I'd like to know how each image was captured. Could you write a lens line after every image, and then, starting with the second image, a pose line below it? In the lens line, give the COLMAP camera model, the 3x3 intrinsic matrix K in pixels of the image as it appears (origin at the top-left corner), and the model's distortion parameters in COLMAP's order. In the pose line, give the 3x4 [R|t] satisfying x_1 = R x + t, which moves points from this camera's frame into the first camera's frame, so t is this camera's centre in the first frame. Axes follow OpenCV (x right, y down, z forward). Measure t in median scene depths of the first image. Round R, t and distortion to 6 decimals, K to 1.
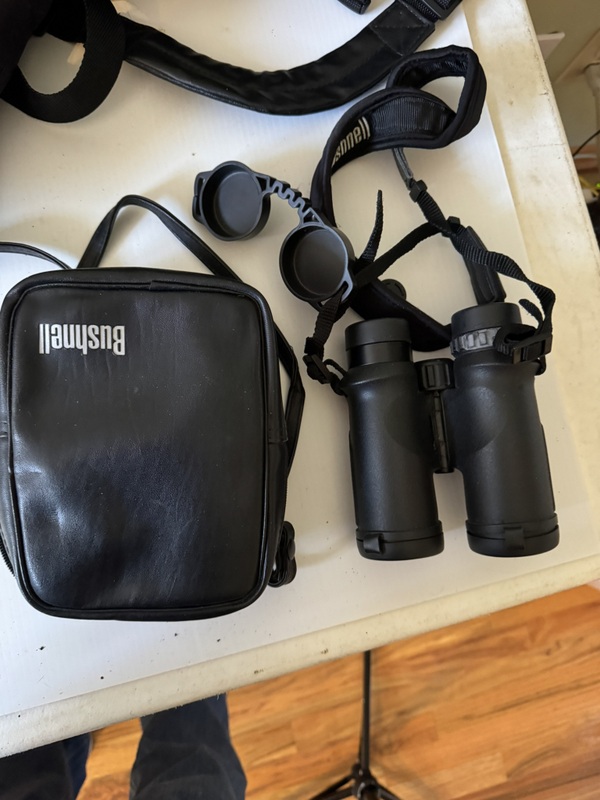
lens RADIAL K [[547.7, 0, 294.8], [0, 547.7, 392.8], [0, 0, 1]] dist [0.011255, -0.021057]
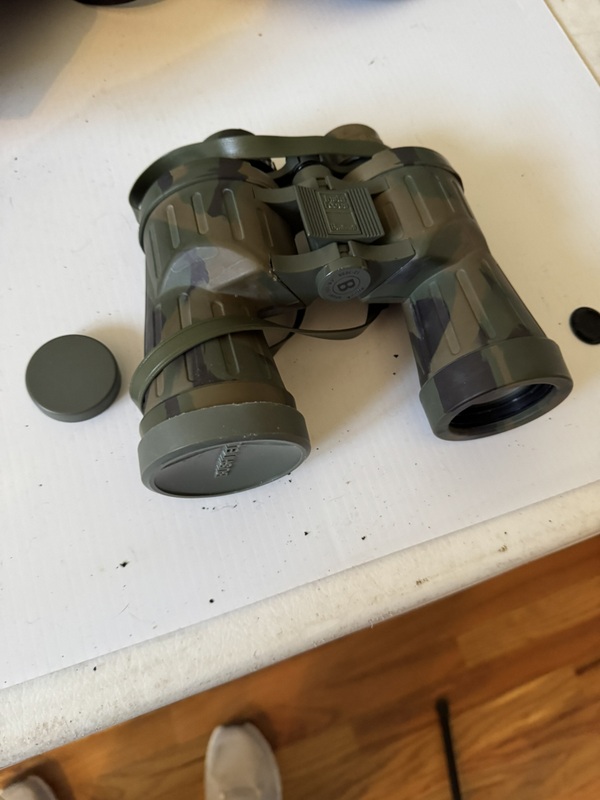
lens RADIAL K [[547.7, 0, 297.0], [0, 547.7, 402.1], [0, 0, 1]] dist [0.011255, -0.021057]
pose [[0.994436, -0.095863, 0.043679, -0.198141], [0.103397, 0.967571, -0.230469, 0.355745], [-0.020169, 0.233703, 0.972099, 0.202931]]
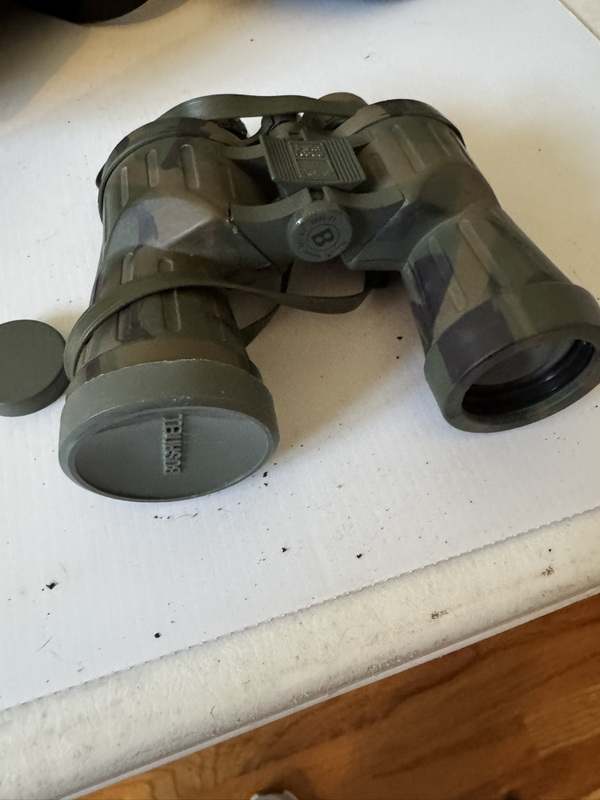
lens RADIAL K [[547.7, 0, 297.3], [0, 547.7, 381.6], [0, 0, 1]] dist [0.011255, -0.021057]
pose [[0.992253, -0.121581, -0.025533, -0.135896], [0.102536, 0.917520, -0.384243, 0.407530], [0.070144, 0.378649, 0.922879, 0.331833]]
